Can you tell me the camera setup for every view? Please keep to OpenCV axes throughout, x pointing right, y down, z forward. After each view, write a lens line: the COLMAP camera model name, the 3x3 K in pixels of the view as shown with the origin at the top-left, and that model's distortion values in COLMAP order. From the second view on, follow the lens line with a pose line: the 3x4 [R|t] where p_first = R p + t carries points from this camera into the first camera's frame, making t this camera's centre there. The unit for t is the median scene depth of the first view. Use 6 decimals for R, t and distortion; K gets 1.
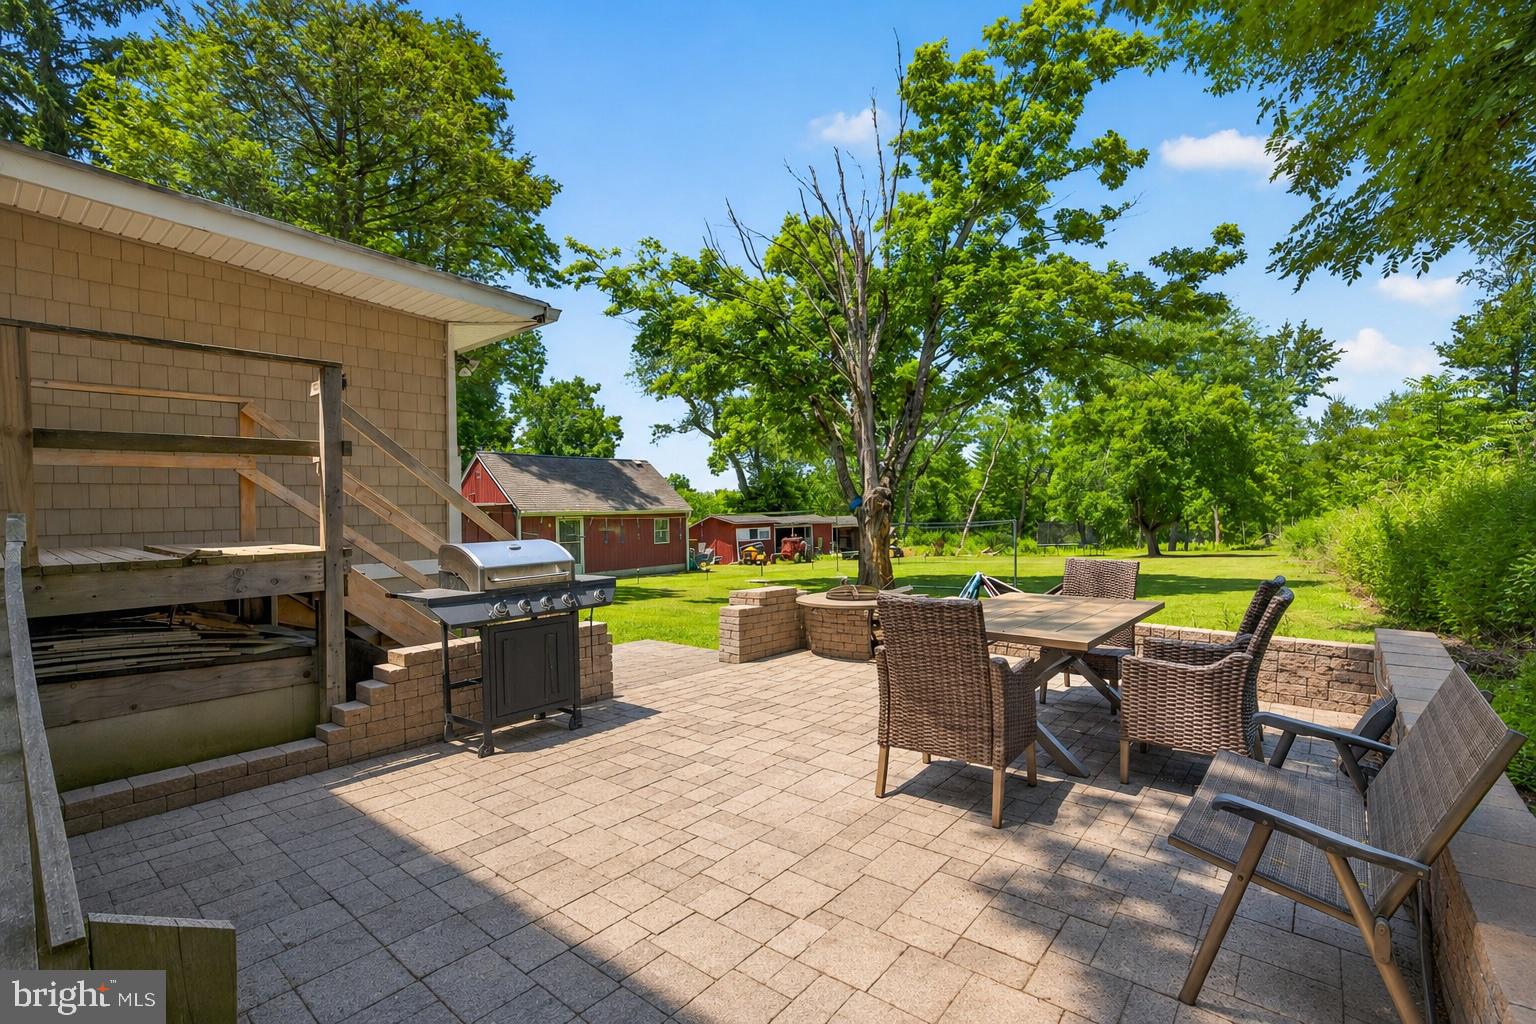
lens RADIAL K [[710.6, 0, 761.1], [0, 710.6, 503.7], [0, 0, 1]] dist [0.001118, 0.000355]
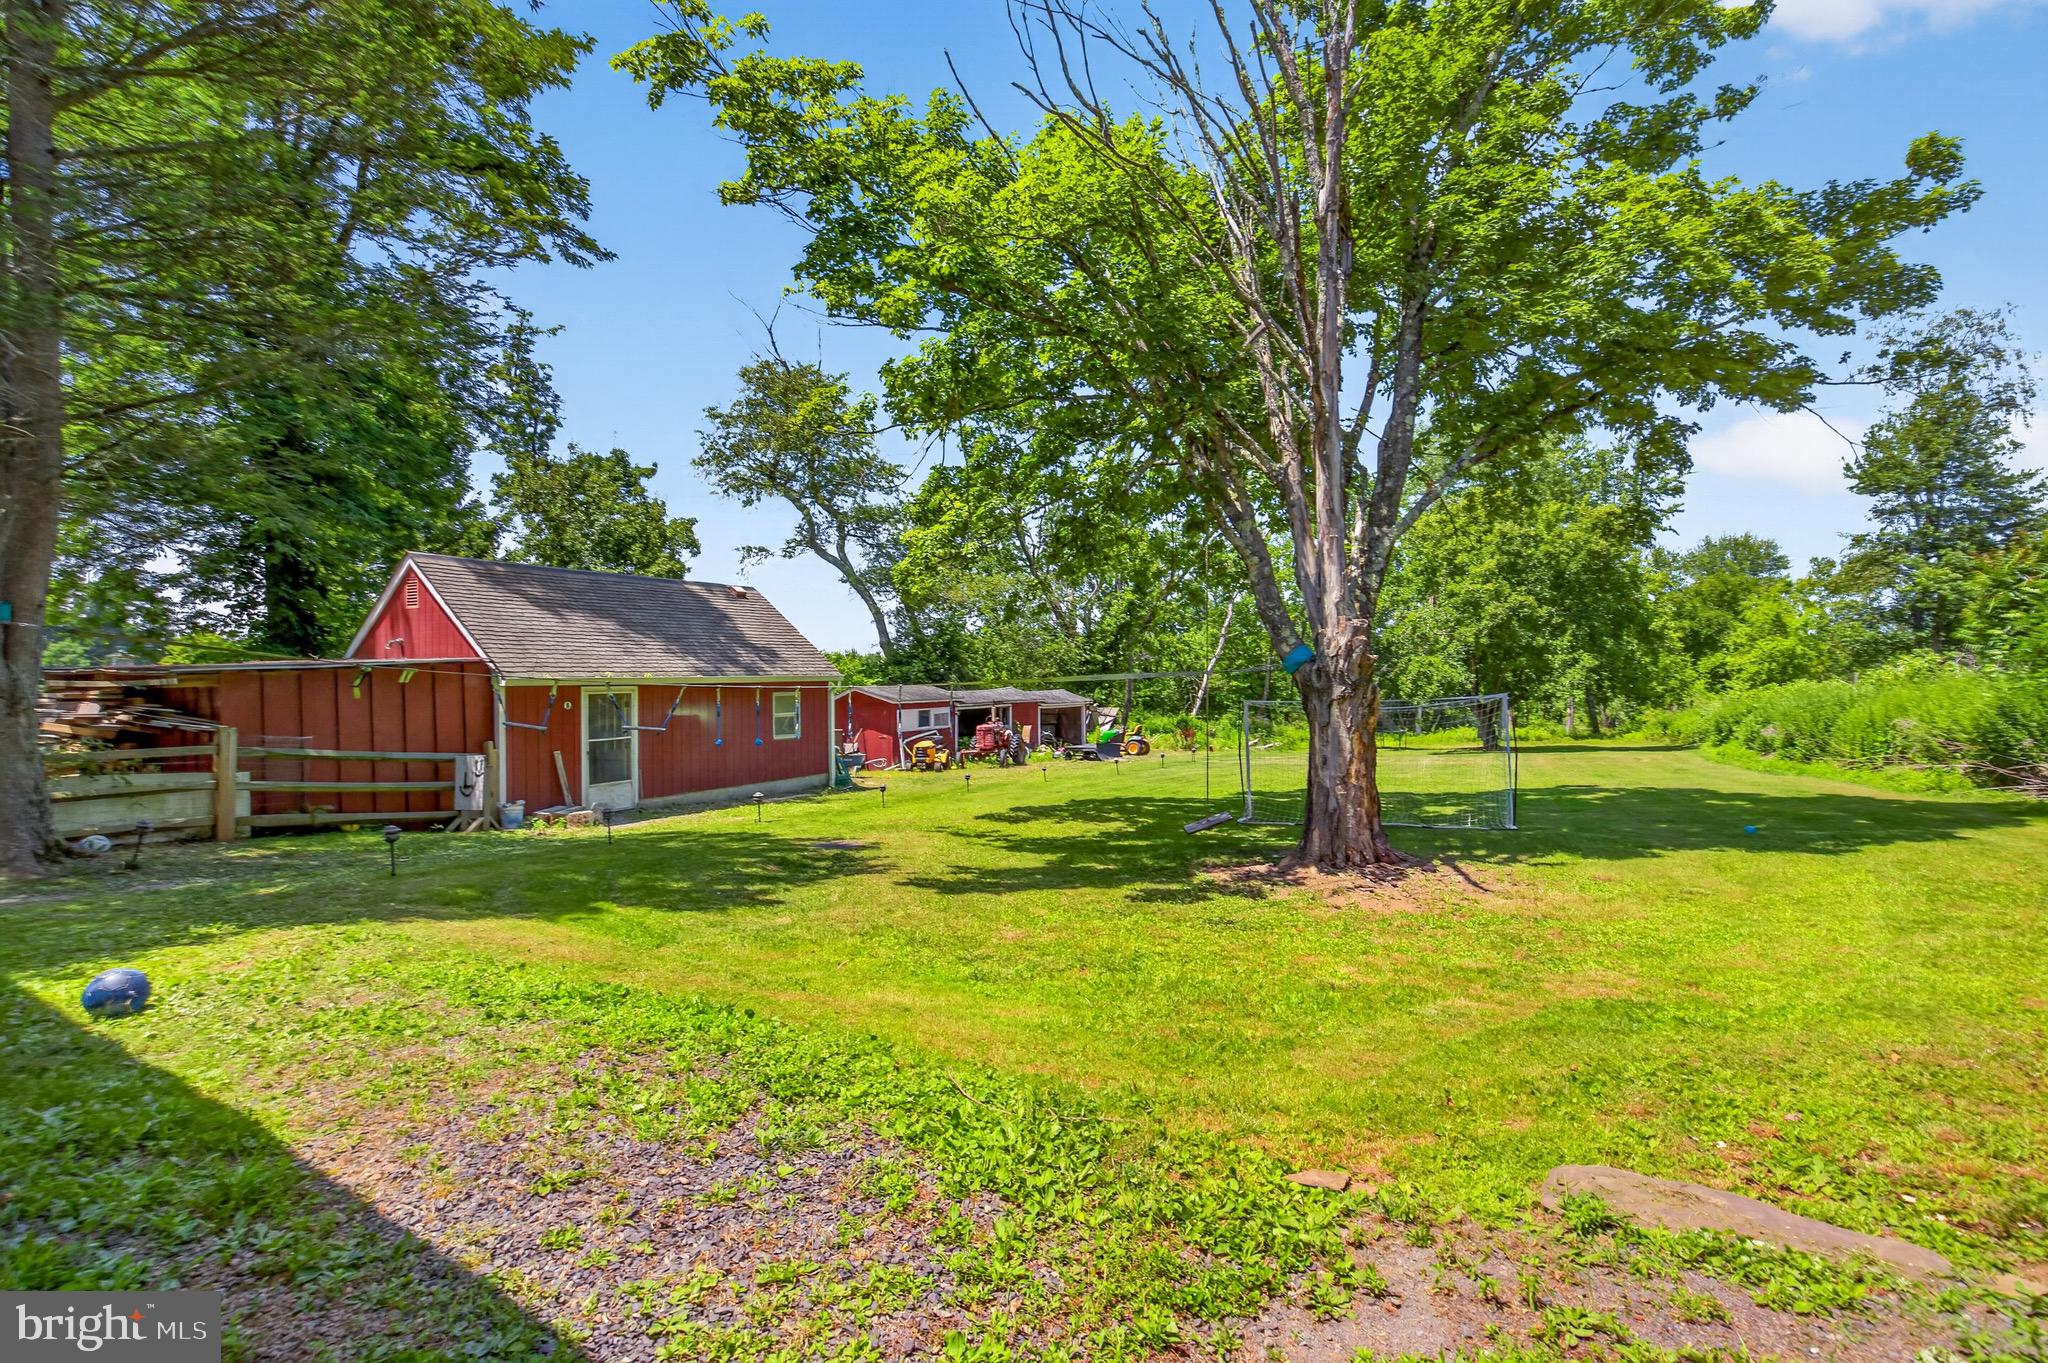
lens RADIAL K [[947.5, 0, 1014.8], [0, 947.5, 670.4], [0, 0, 1]] dist [0.001118, 0.000355]
pose [[0.987582, 0.006840, 0.156953, -0.061288], [-0.006034, 0.999966, -0.005606, 0.005734], [-0.156986, 0.004590, 0.987590, 0.196520]]
